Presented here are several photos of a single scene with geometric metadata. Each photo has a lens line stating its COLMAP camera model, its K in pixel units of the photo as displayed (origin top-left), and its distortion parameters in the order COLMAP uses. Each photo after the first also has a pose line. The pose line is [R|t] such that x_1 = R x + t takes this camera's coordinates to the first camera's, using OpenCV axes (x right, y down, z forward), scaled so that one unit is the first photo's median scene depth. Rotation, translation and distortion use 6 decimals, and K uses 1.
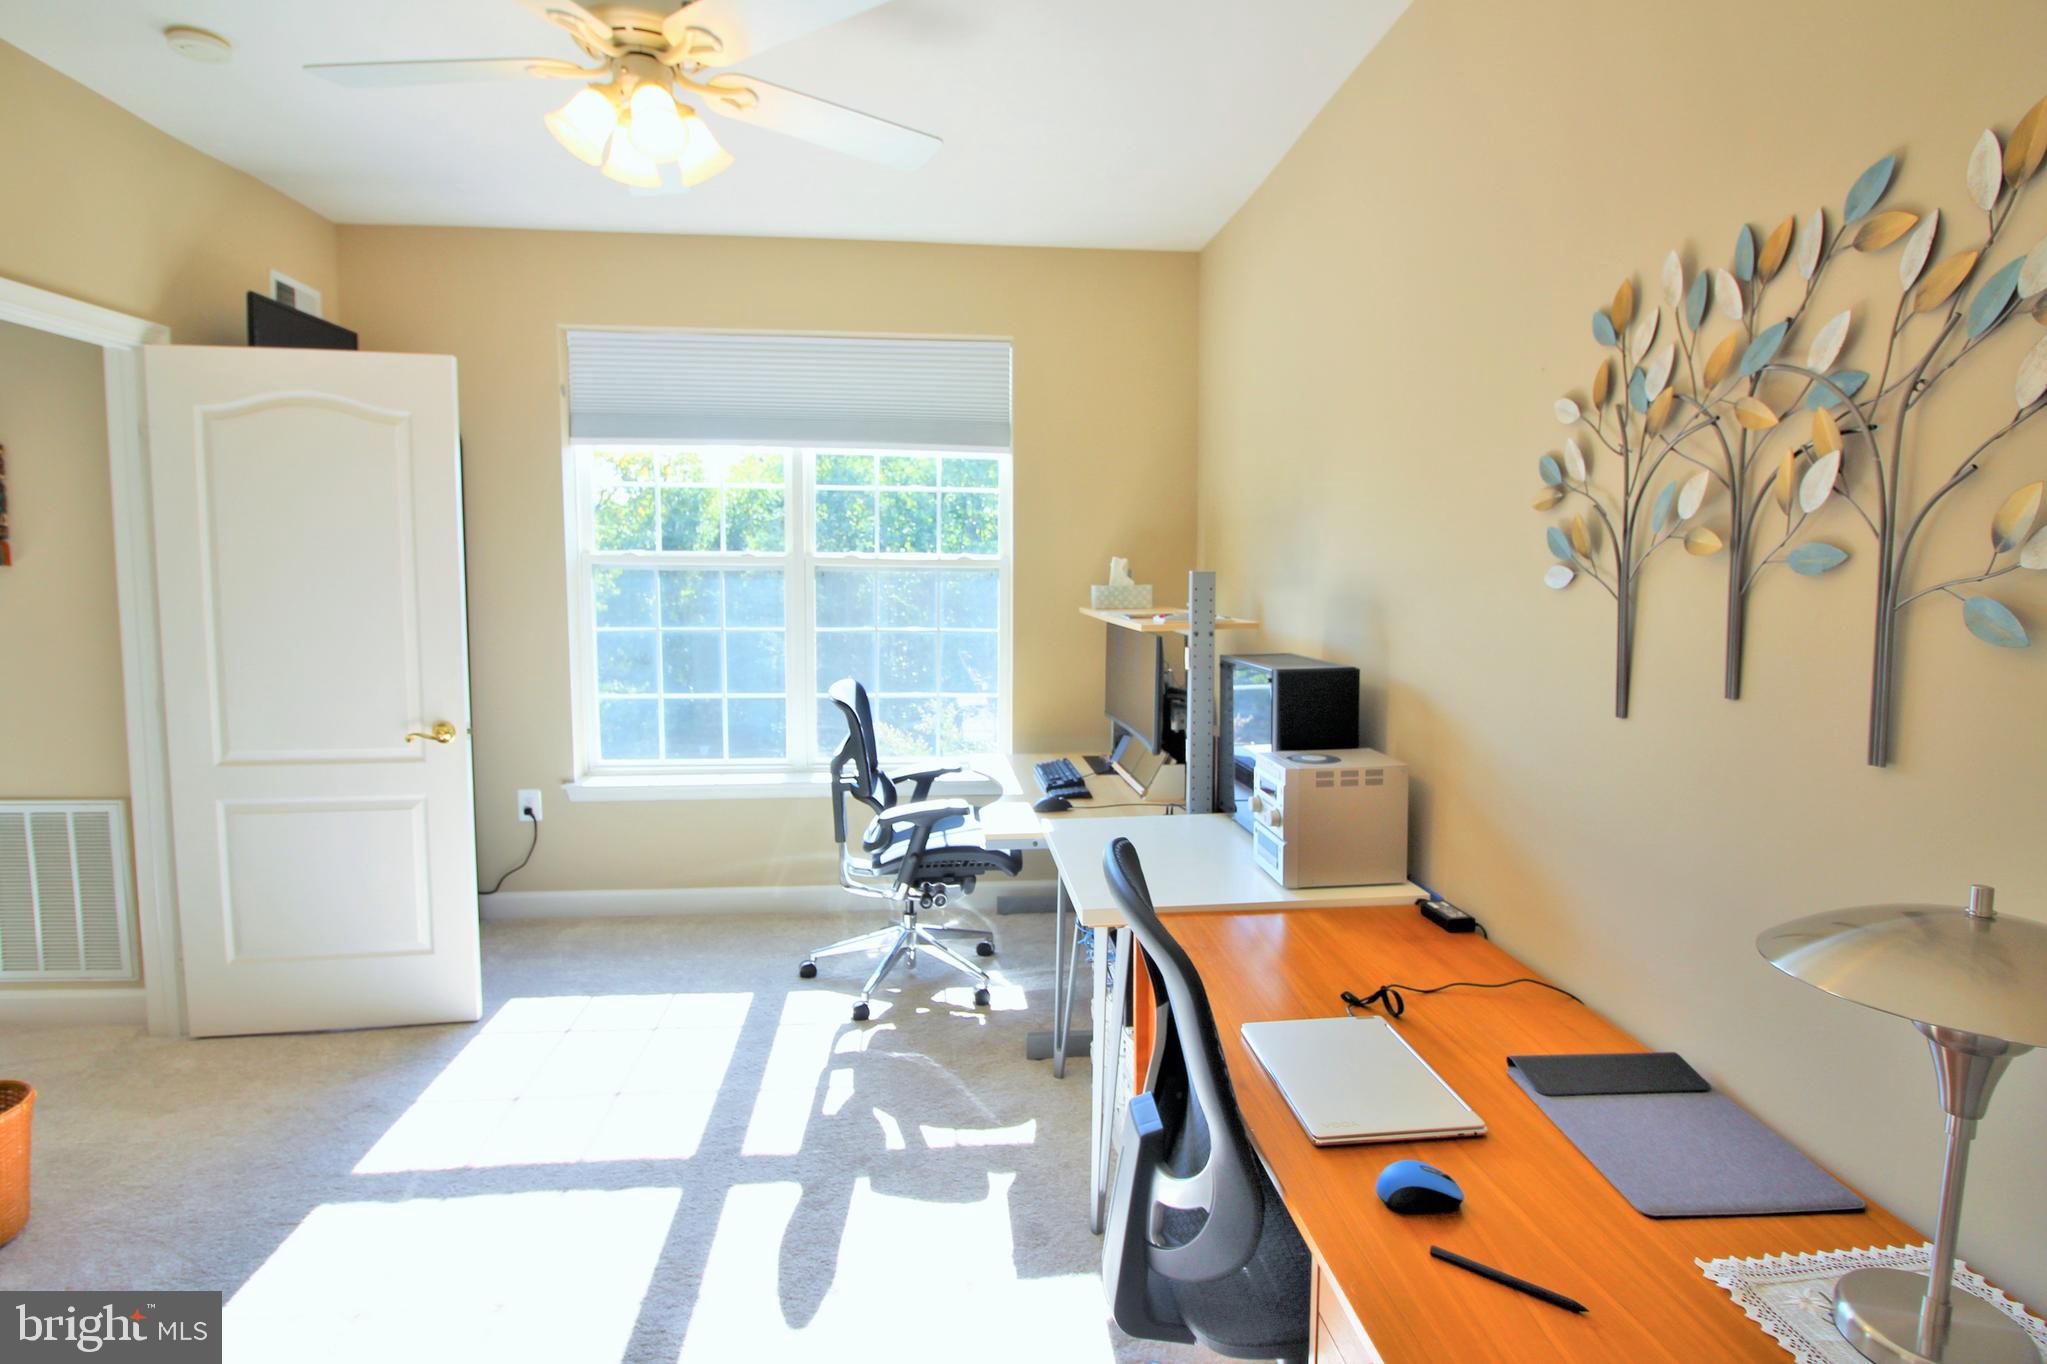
lens RADIAL K [[962.9, 0, 1018.3], [0, 962.9, 671.2], [0, 0, 1]] dist [0.001551, -0.014917]
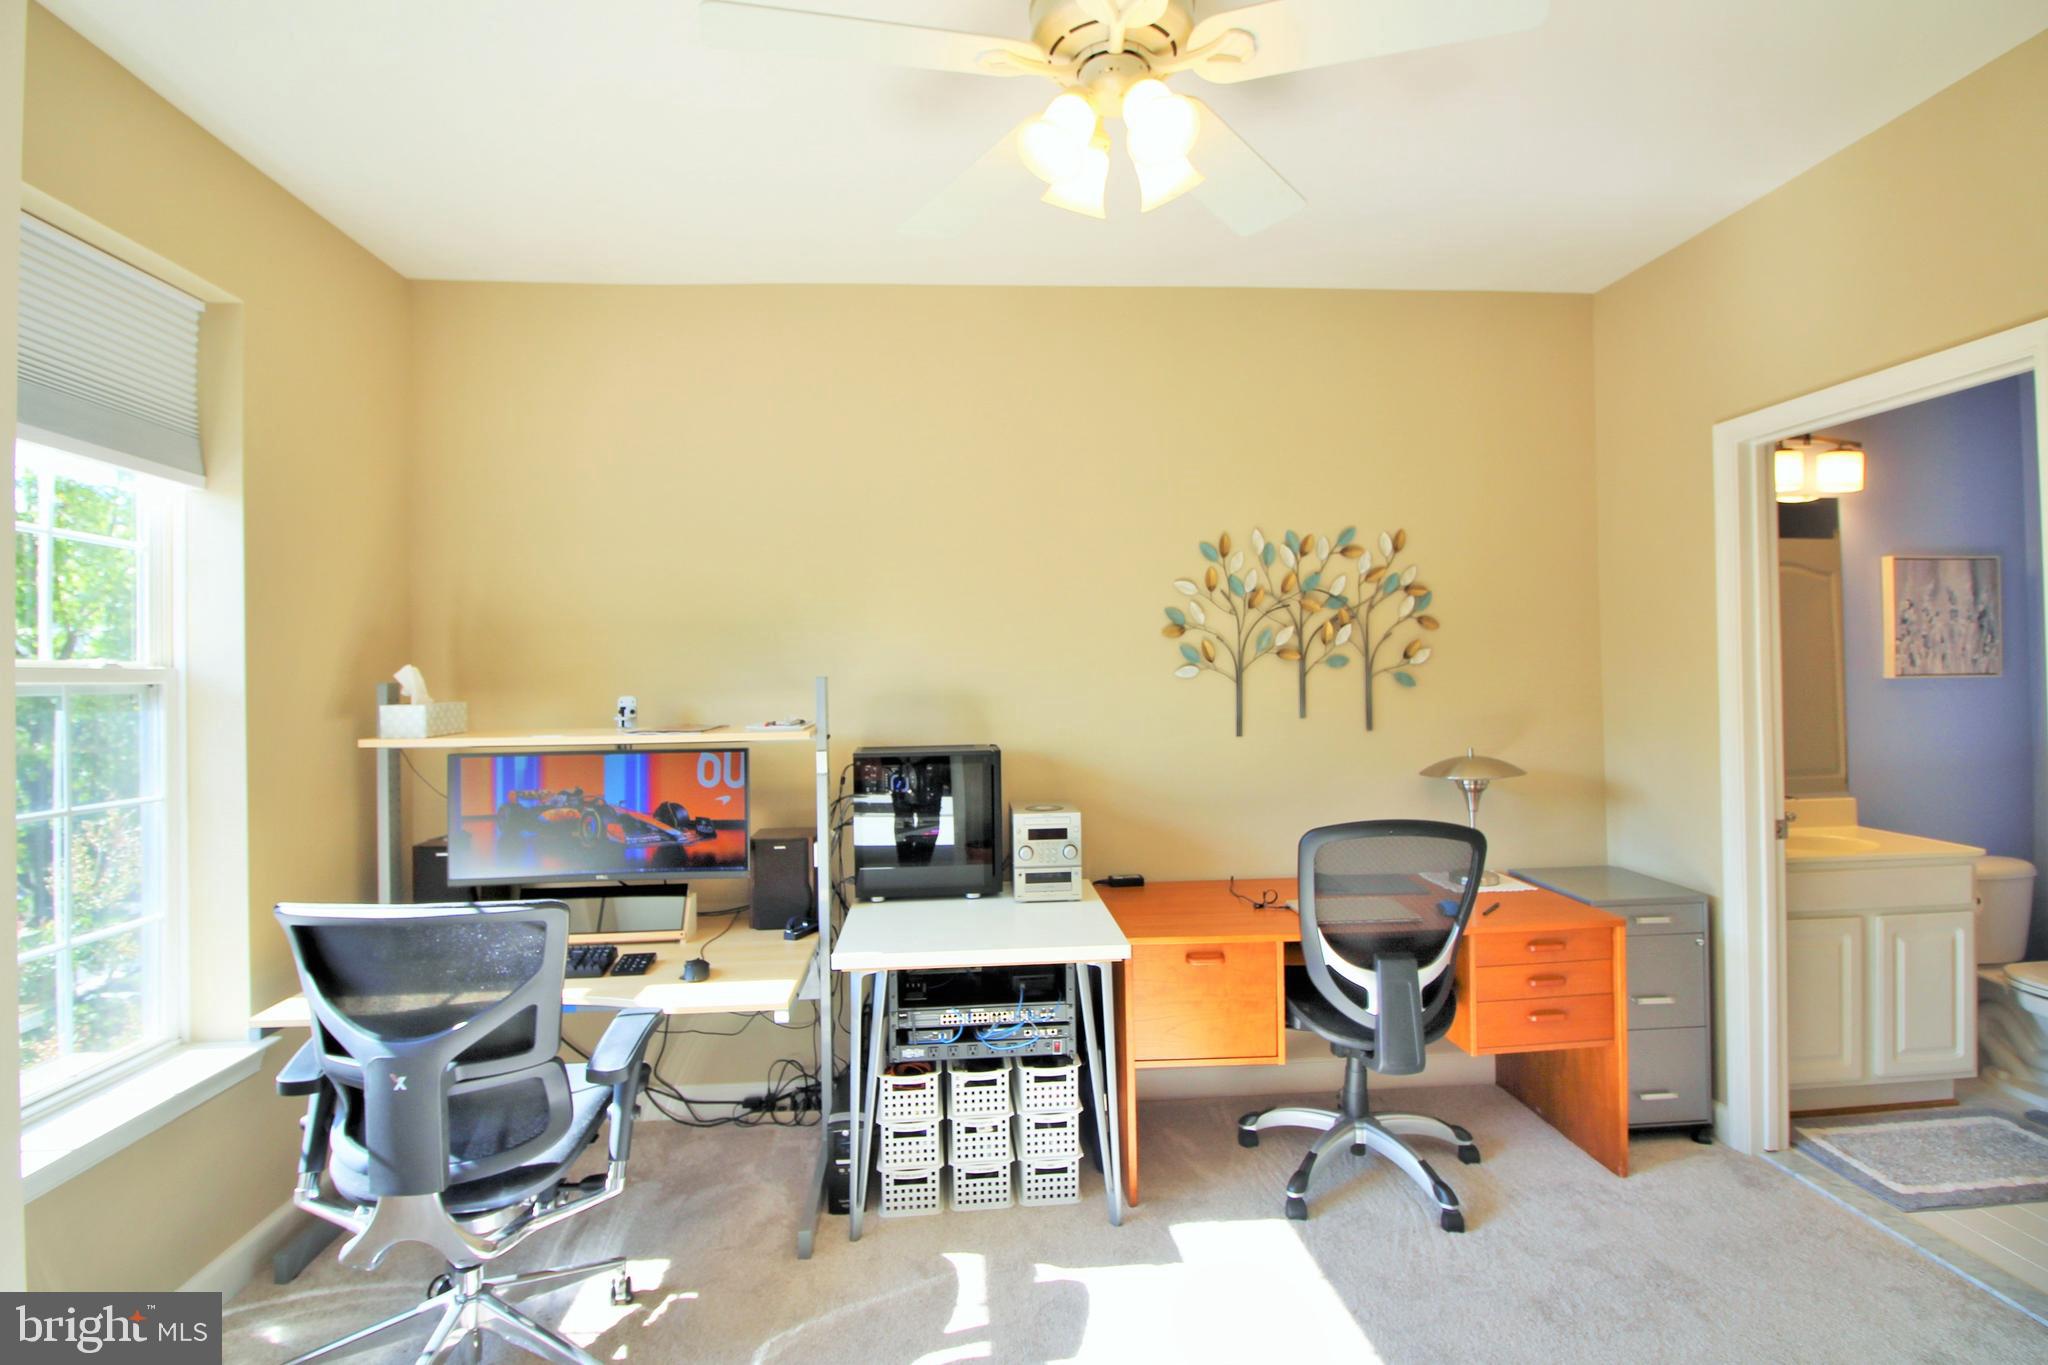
lens RADIAL K [[963.4, 0, 1018.8], [0, 963.4, 671.6], [0, 0, 1]] dist [0.001551, -0.014917]
pose [[0.053501, 0.000498, 0.998568, -1.507747], [0.120574, 0.992680, -0.006955, -0.136194], [-0.991262, 0.120773, 0.053050, 1.331288]]
